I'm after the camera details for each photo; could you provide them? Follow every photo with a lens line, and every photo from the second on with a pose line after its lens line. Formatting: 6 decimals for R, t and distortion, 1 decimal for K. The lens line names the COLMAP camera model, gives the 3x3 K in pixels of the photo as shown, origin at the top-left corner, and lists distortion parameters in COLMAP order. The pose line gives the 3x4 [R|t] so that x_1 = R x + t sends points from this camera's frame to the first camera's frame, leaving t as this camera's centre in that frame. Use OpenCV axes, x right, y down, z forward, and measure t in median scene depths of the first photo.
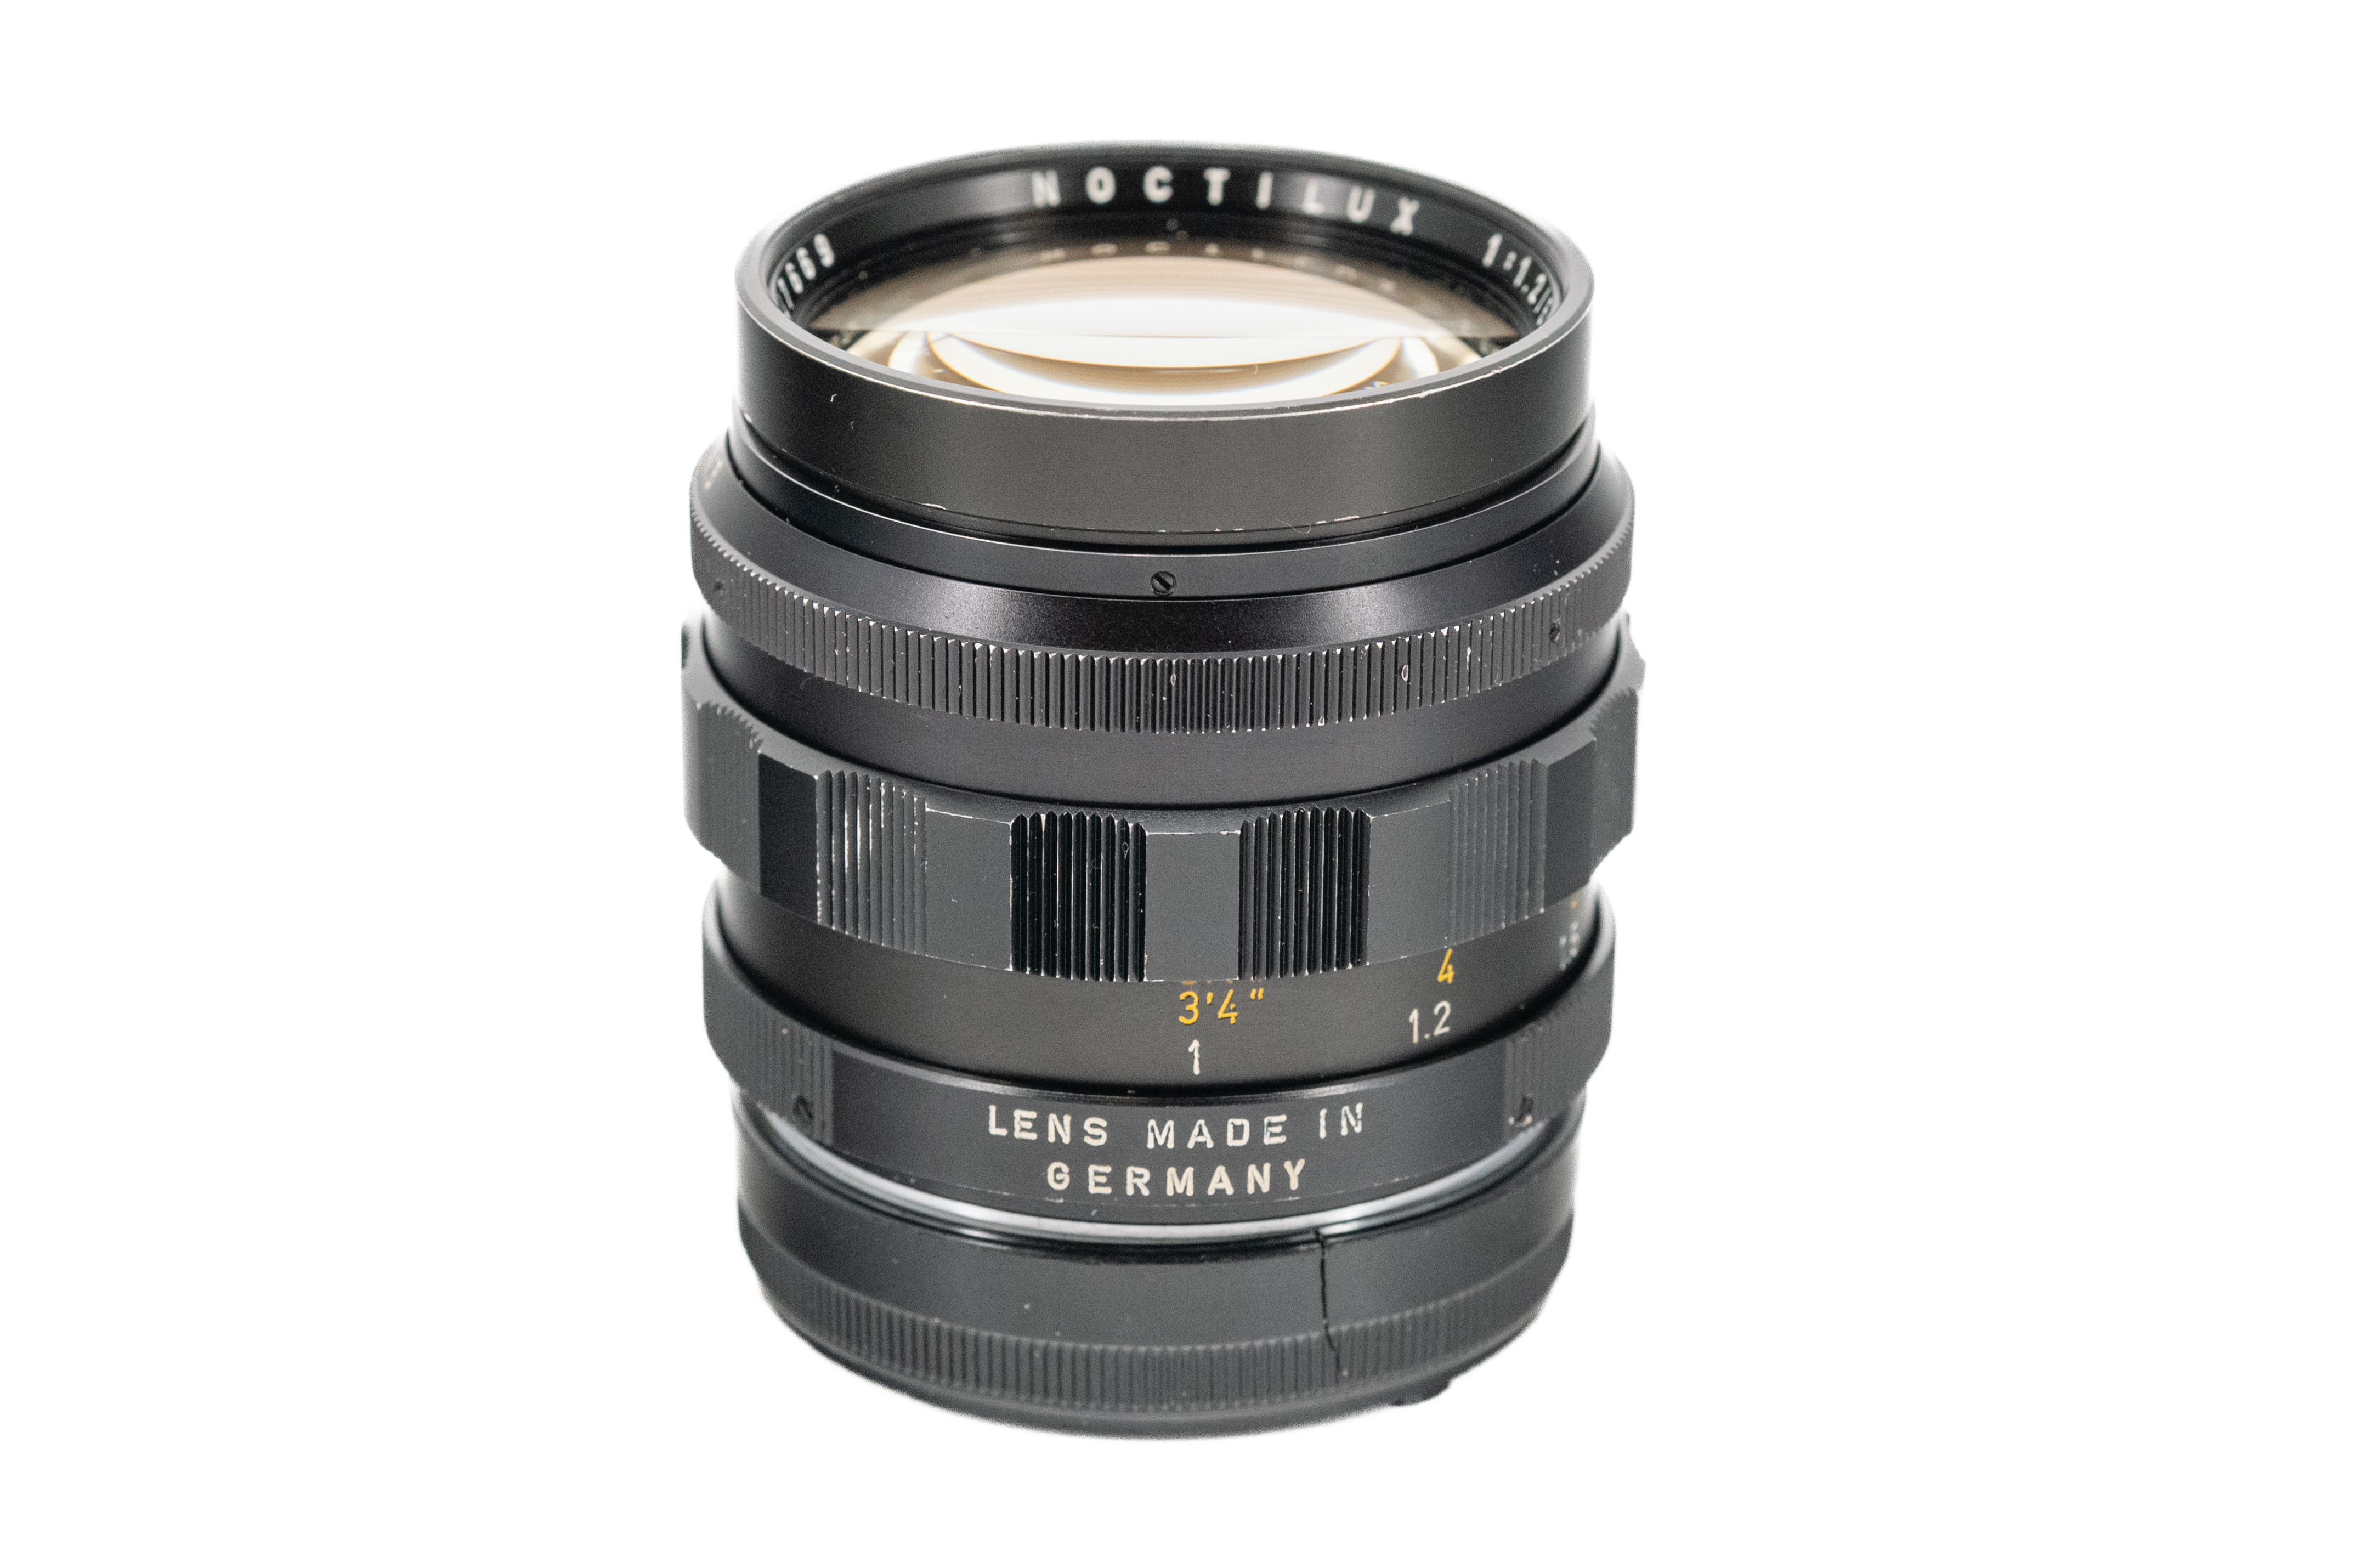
lens RADIAL K [[6120.8, 0, 1177.5], [0, 6120.8, 784.0], [0, 0, 1]] dist [0.023006, -0.151995]
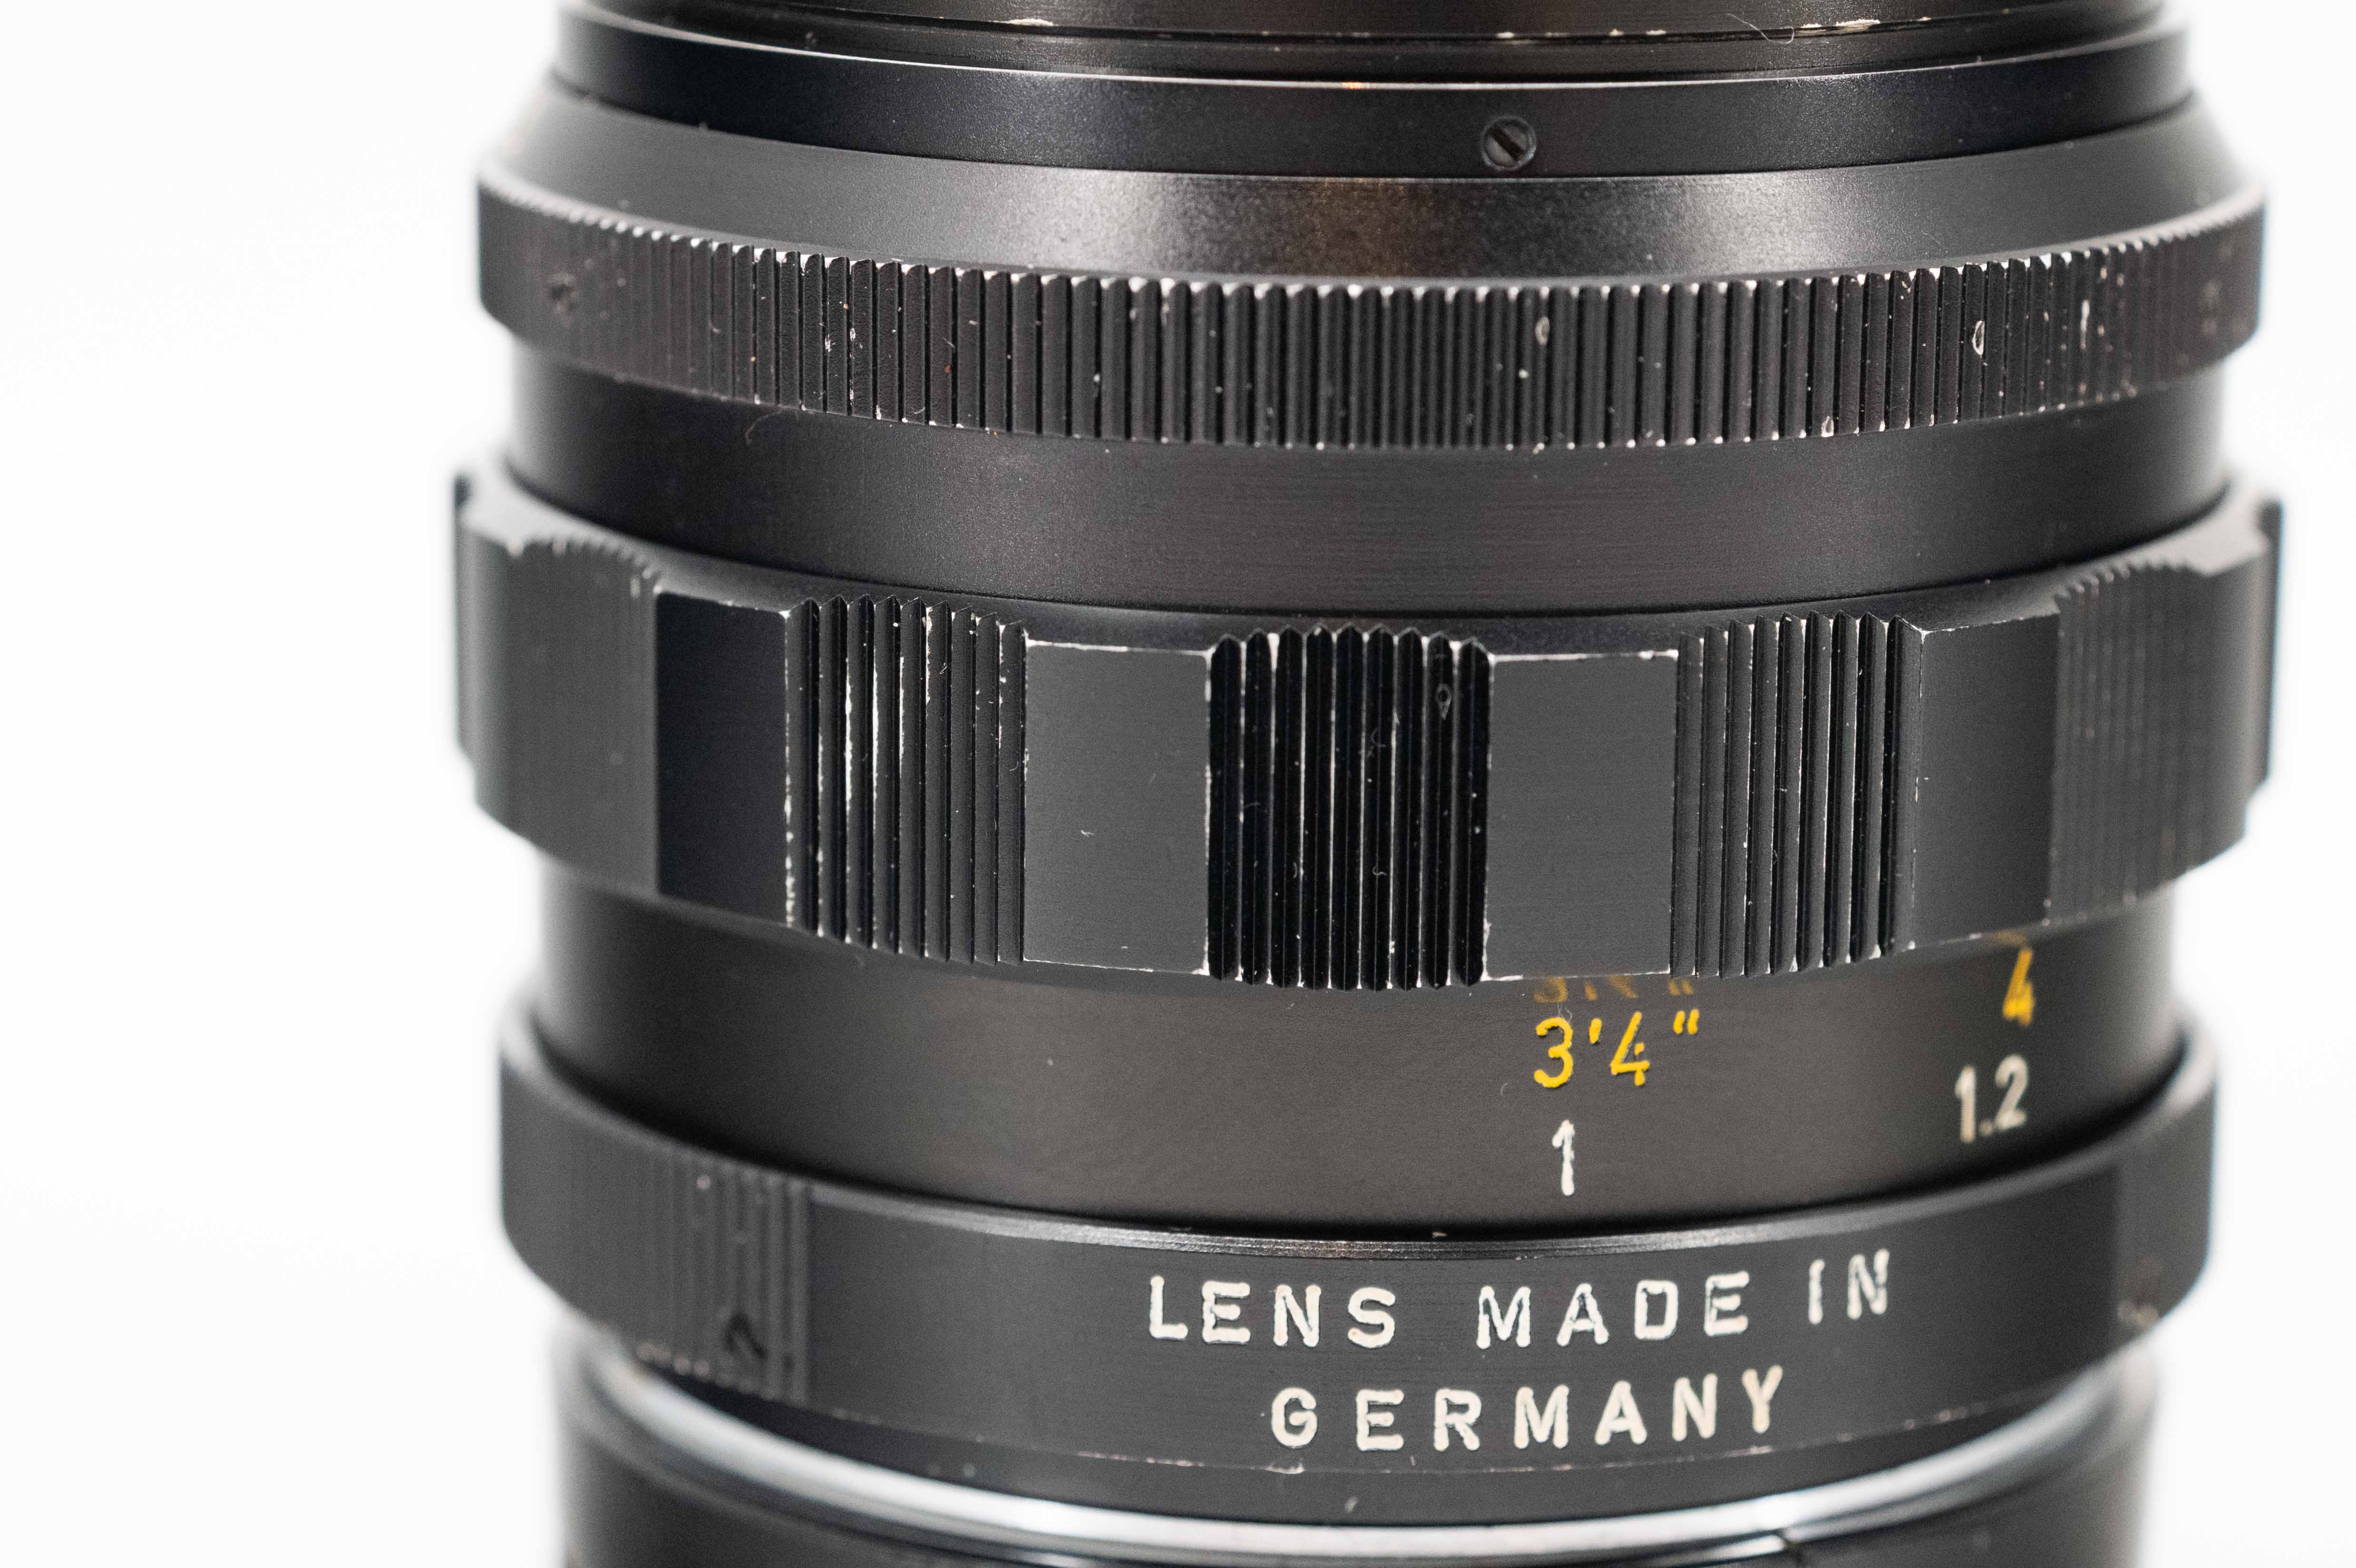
lens RADIAL K [[6122.5, 0, 1178.0], [0, 6122.5, 784.0], [0, 0, 1]] dist [0.023006, -0.151995]
pose [[0.993325, -0.026064, 0.112367, -0.082913], [0.044788, 0.984857, -0.167484, 0.096164], [-0.106300, 0.171399, 0.979450, 0.511815]]
